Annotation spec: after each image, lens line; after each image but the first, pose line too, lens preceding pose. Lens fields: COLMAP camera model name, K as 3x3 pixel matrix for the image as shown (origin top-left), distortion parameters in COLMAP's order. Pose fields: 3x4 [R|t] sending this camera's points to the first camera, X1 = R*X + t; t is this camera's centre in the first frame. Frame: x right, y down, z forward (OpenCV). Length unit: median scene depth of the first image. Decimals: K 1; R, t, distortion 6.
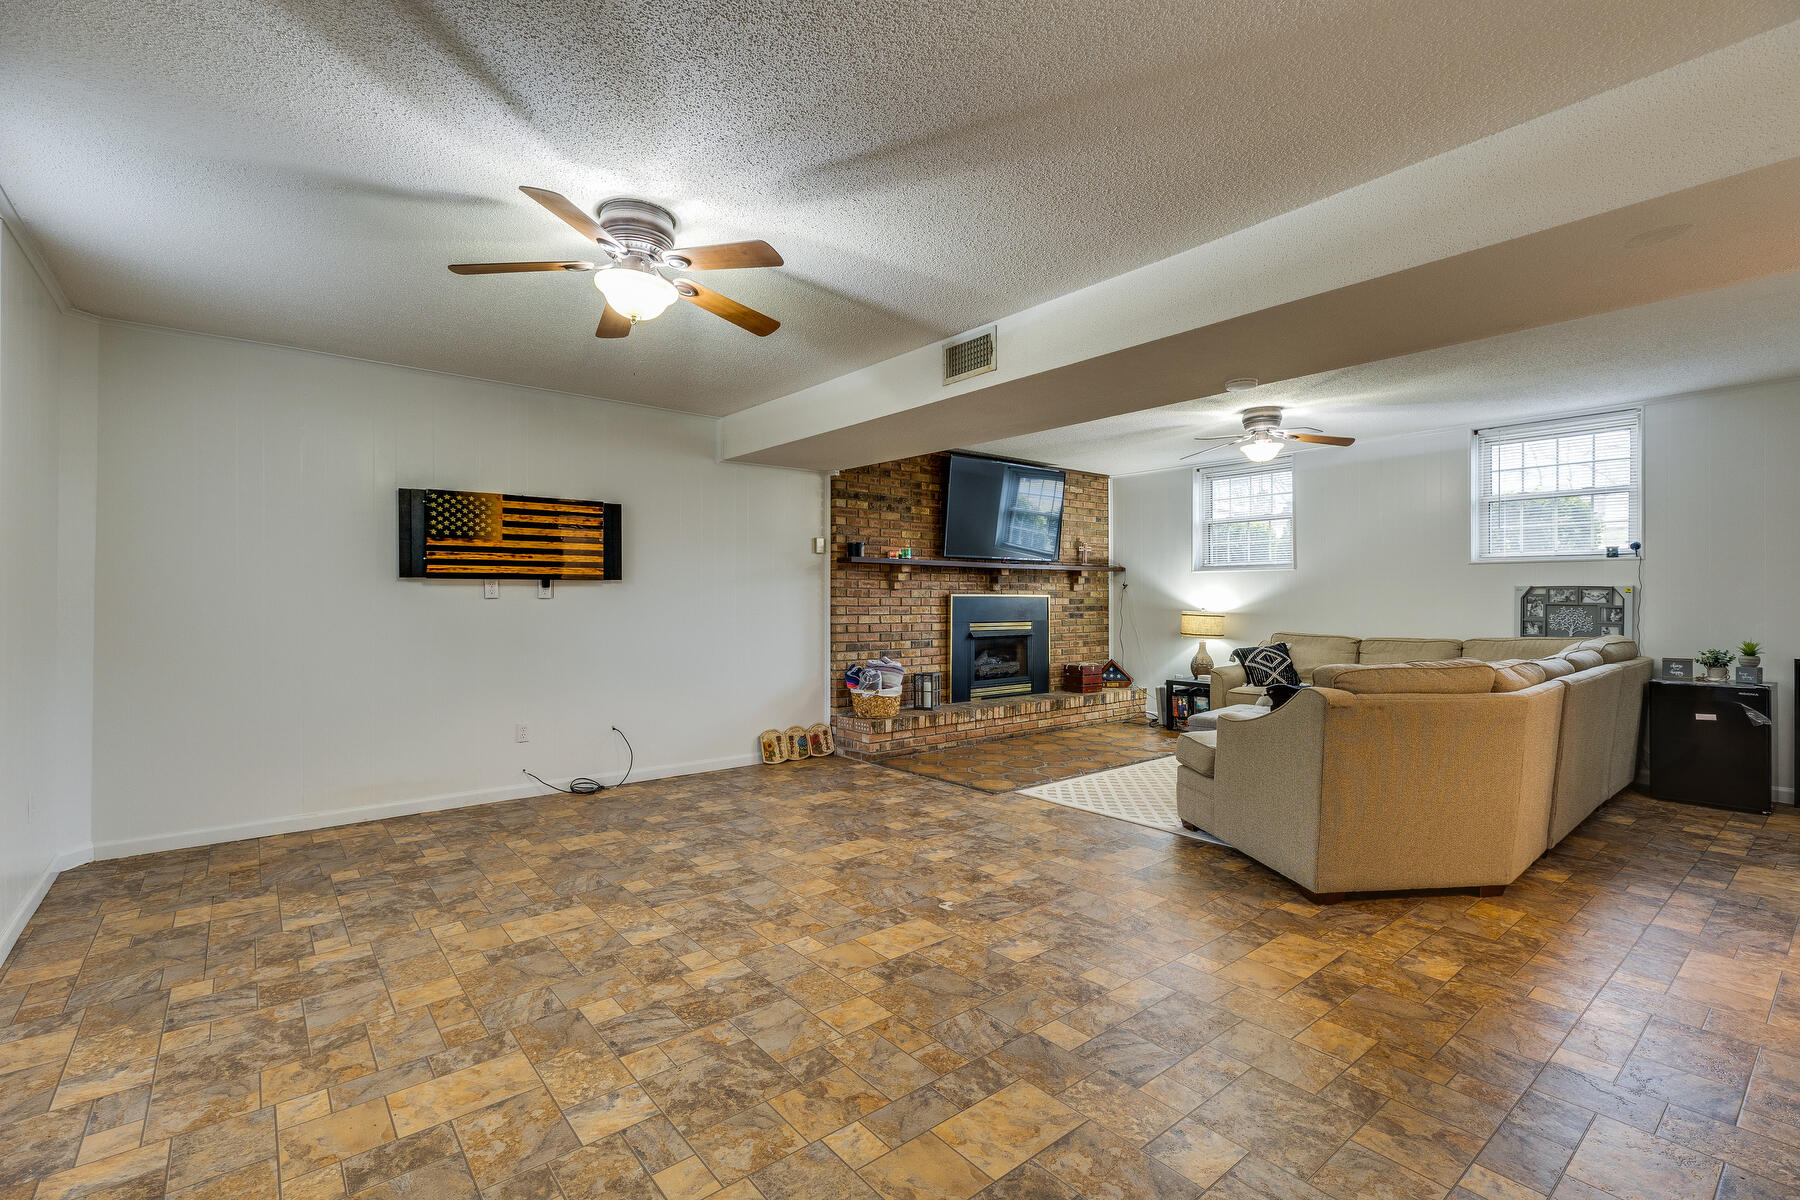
lens RADIAL K [[804.3, 0, 900.0], [0, 804.3, 600.0], [0, 0, 1]] dist [0.009819, -0.000426]
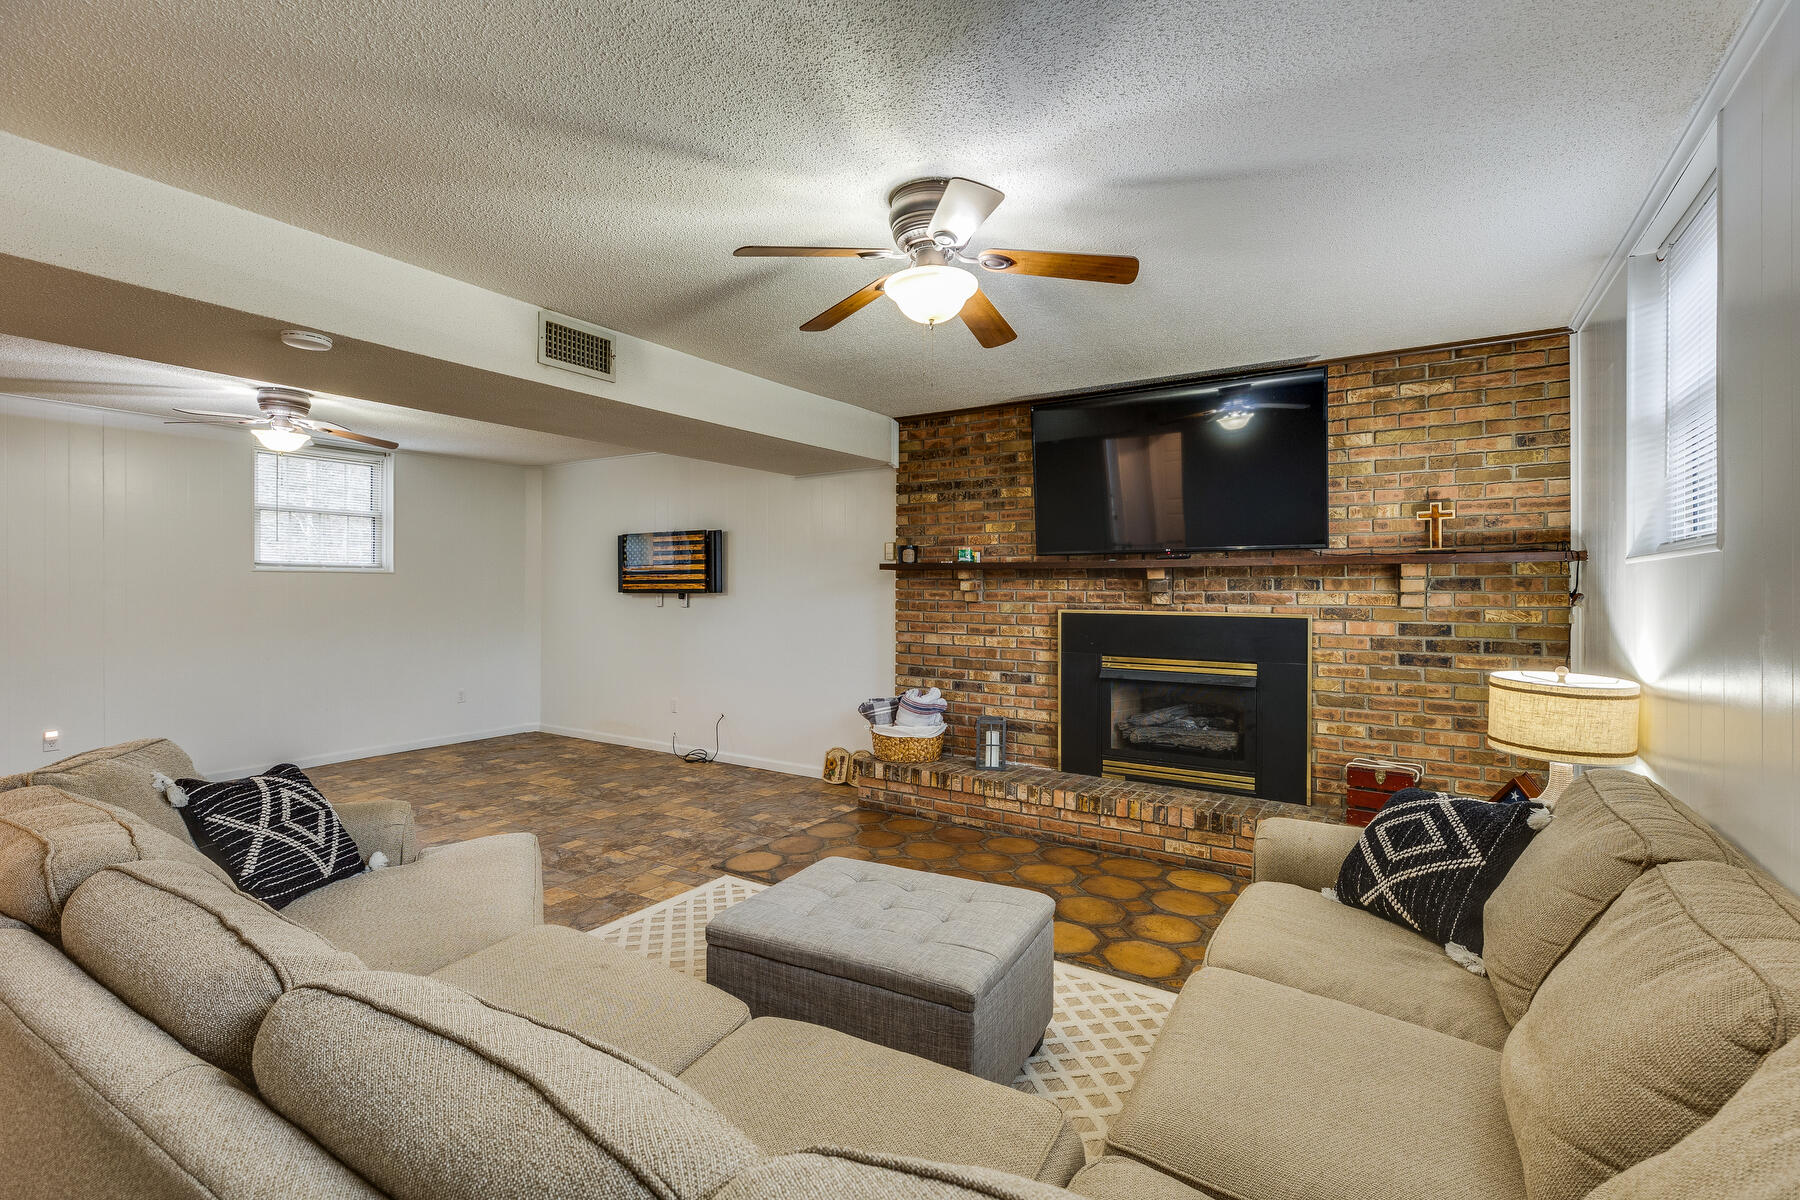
lens RADIAL K [[808.5, 0, 900.7], [0, 808.5, 590.5], [0, 0, 1]] dist [0.001634, -0.000012]
pose [[0.307114, 0.004236, -0.951663, 0.714321], [-0.003618, 0.999988, 0.003284, -0.026701], [0.951666, 0.002434, 0.307126, 0.713813]]
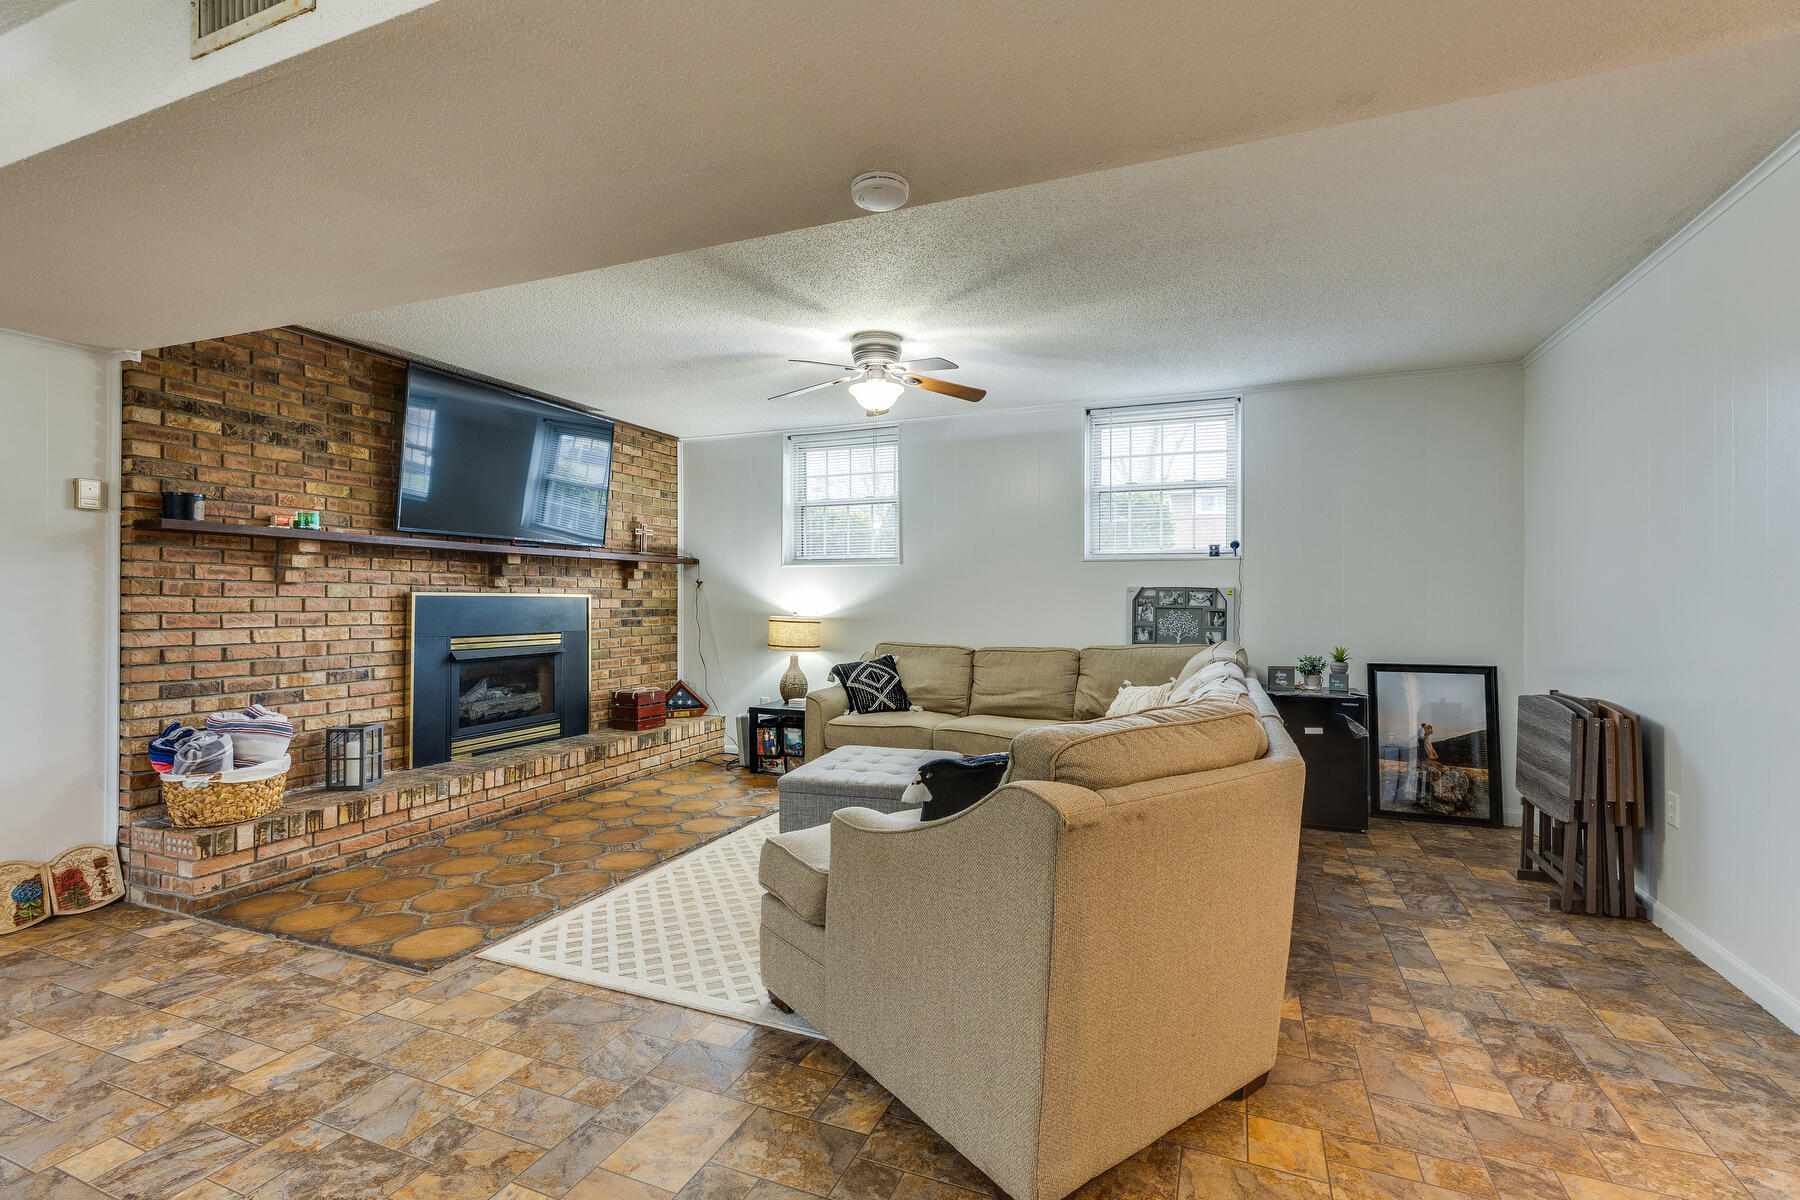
lens RADIAL K [[812.2, 0, 897.4], [0, 812.2, 595.8], [0, 0, 1]] dist [0.001834, 0.000368]
pose [[0.880446, 0.004351, 0.474127, 0.102438], [-0.001661, 0.999980, -0.006093, -0.001330], [-0.474144, 0.004578, 0.880435, 0.294874]]
